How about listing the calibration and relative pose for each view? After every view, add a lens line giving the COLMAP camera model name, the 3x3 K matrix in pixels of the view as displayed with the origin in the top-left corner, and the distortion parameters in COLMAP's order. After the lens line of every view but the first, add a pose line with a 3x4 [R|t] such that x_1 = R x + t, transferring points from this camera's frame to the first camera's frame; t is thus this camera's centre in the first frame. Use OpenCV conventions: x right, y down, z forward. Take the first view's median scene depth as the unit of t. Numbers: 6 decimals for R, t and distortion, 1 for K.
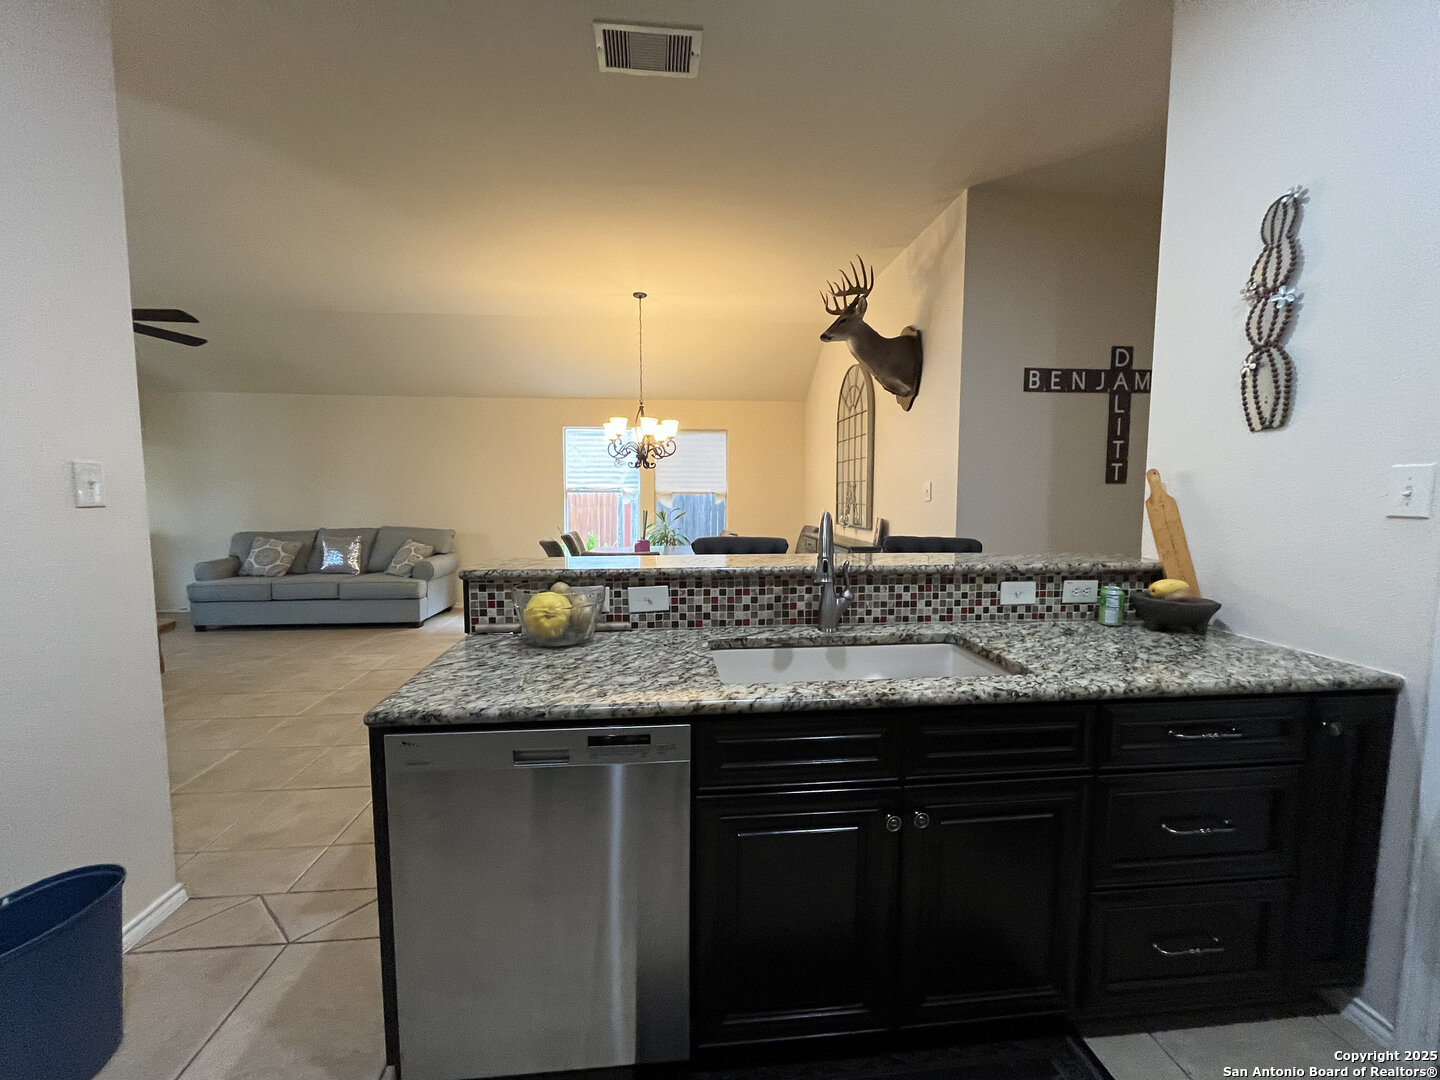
lens RADIAL K [[586.1, 0, 715.4], [0, 586.1, 540.5], [0, 0, 1]] dist [0.001299, -0.000120]
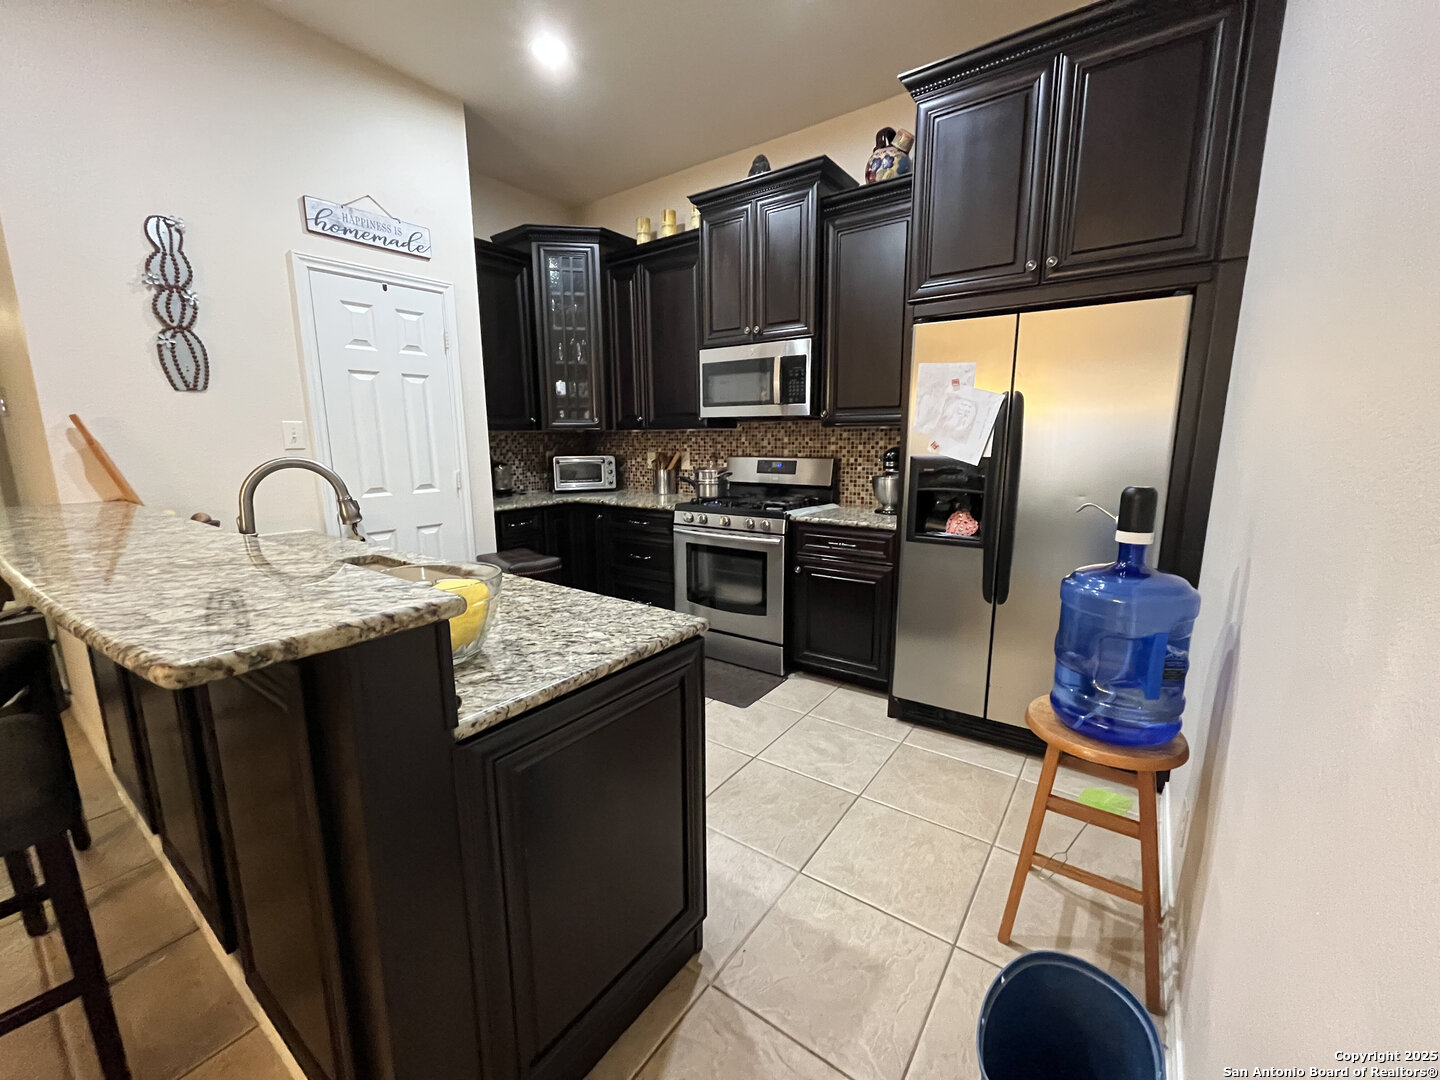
lens RADIAL K [[586.1, 0, 721.9], [0, 586.1, 540.3], [0, 0, 1]] dist [0.001299, -0.000120]
pose [[-0.745865, -0.118073, 0.655549, -1.117640], [0.066233, 0.966140, 0.249373, -0.127583], [-0.662796, 0.229417, -0.712789, 1.454172]]
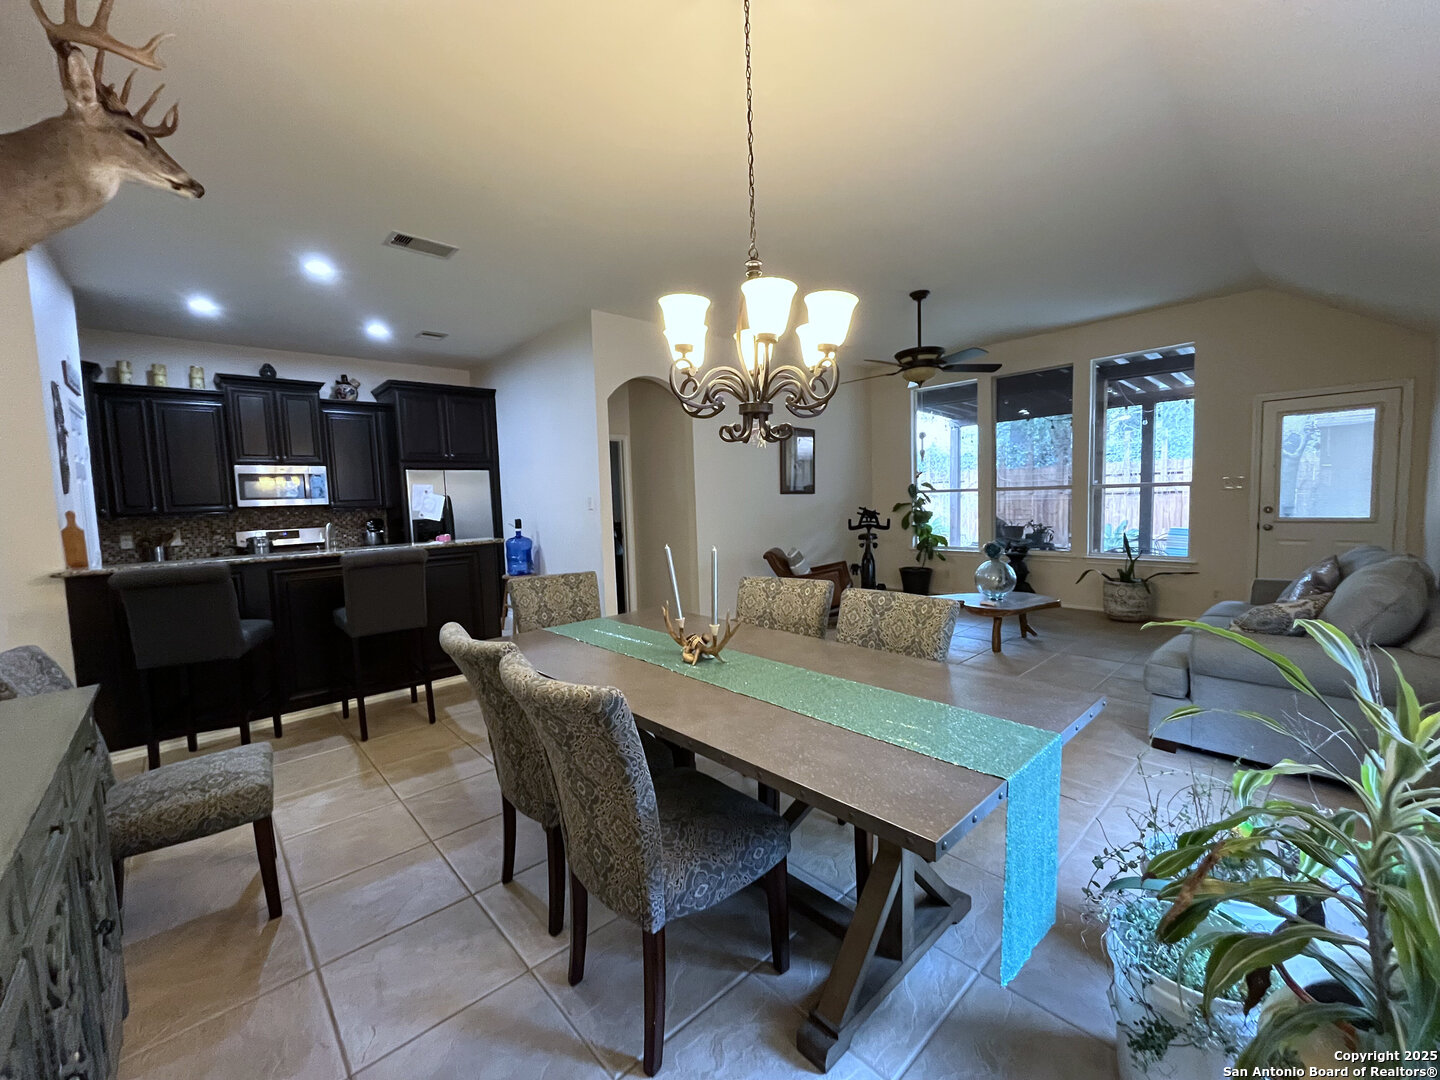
lens RADIAL K [[586.1, 0, 723.8], [0, 586.1, 540.9], [0, 0, 1]] dist [0.001299, -0.000120]
pose [[-0.799167, 0.070822, -0.596922, 0.360937], [-0.022385, 0.988840, 0.147290, -0.434630], [0.600692, 0.131071, -0.788663, 4.635973]]
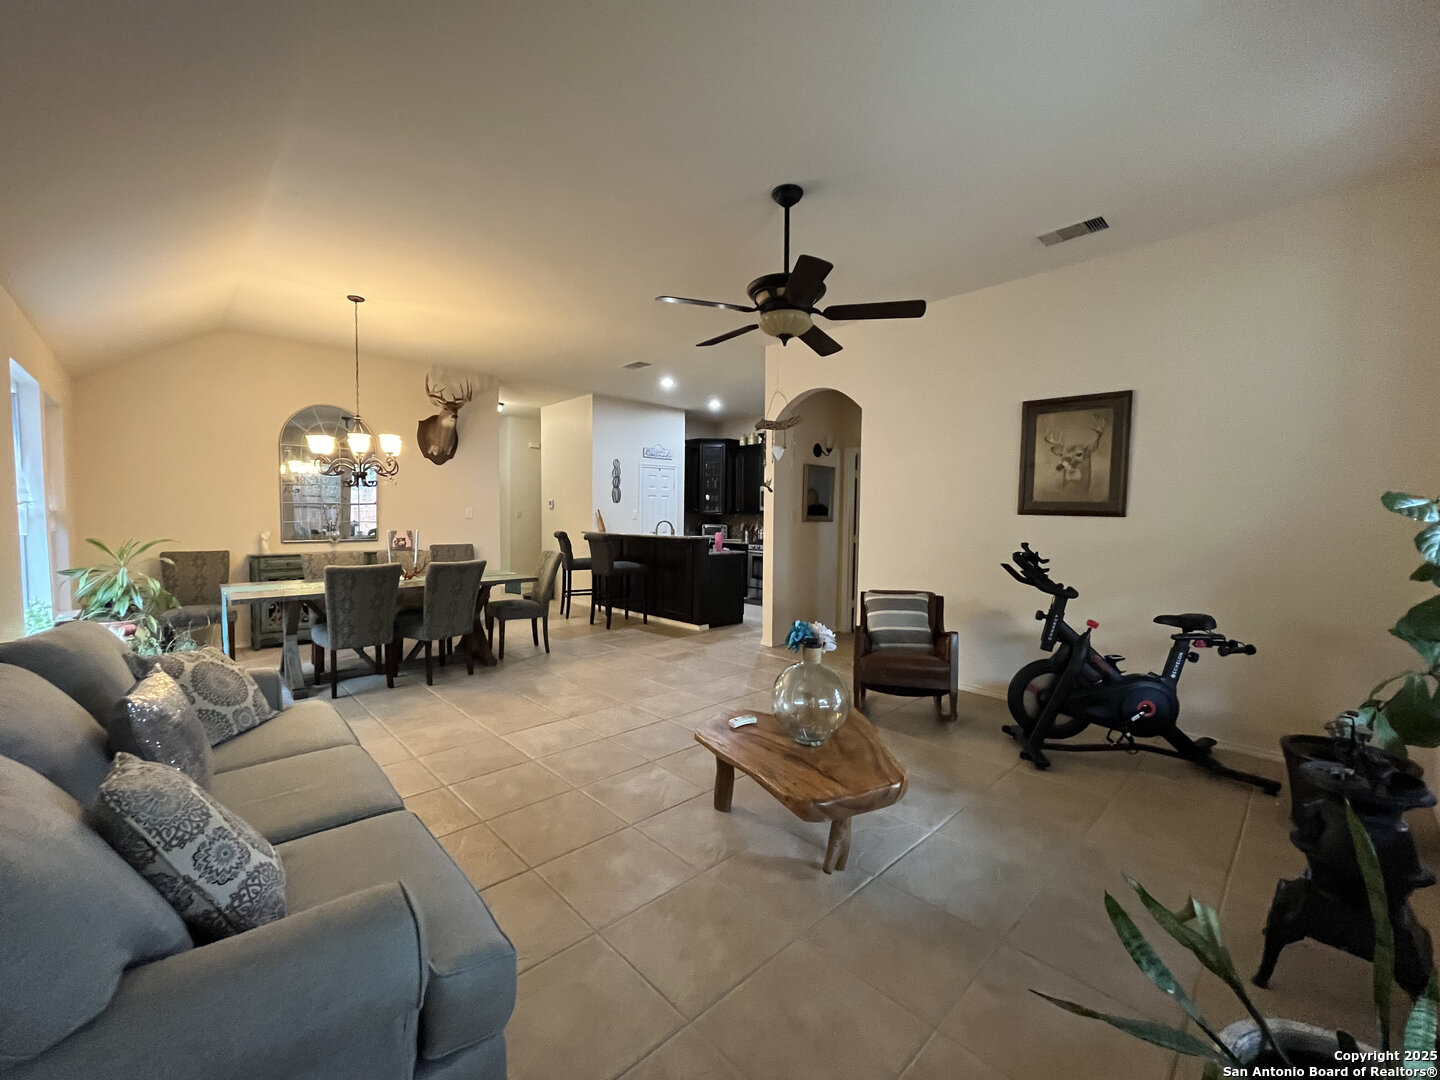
lens RADIAL K [[586.1, 0, 720.9], [0, 586.1, 543.0], [0, 0, 1]] dist [0.001299, -0.000120]
pose [[-0.613776, -0.046860, 0.788088, -4.327854], [0.061272, 0.992399, 0.106728, -0.385170], [-0.787099, 0.113795, -0.606239, 4.032789]]
